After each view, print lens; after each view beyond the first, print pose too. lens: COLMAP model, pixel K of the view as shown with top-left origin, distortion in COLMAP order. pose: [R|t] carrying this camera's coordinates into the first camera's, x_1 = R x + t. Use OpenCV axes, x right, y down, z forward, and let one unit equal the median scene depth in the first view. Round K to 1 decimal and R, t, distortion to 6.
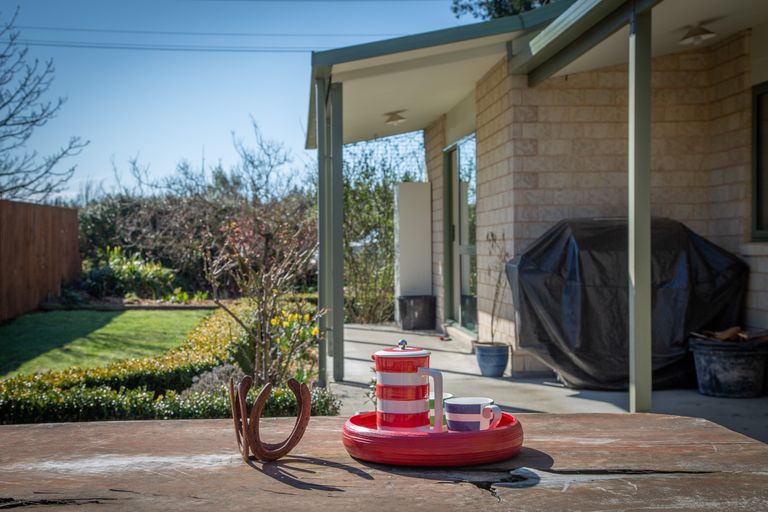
lens RADIAL K [[1058.6, 0, 382.1], [0, 1058.6, 260.2], [0, 0, 1]] dist [0.183268, 0.000000]
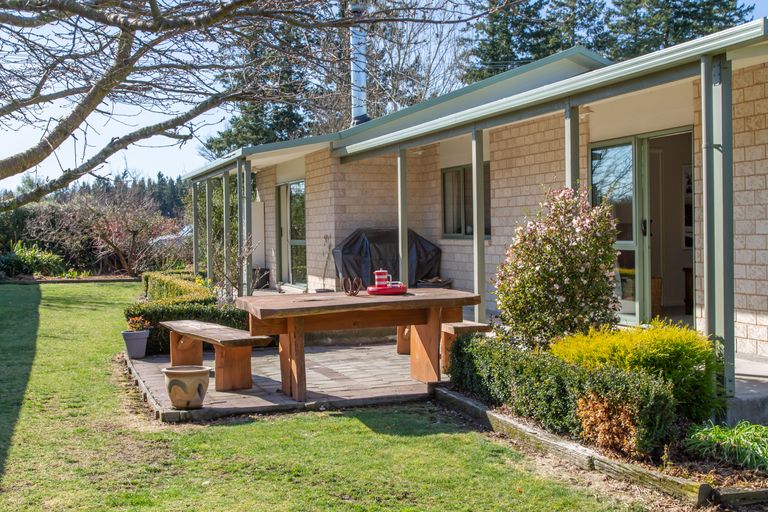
lens RADIAL K [[888.7, 0, 384.6], [0, 888.7, 254.0], [0, 0, 1]] dist [0.008766, 0.000000]
pose [[0.960226, -0.012766, 0.278933, -0.261574], [0.009949, 0.999884, 0.011511, -0.007372], [-0.279048, -0.008278, 0.960241, -0.669316]]
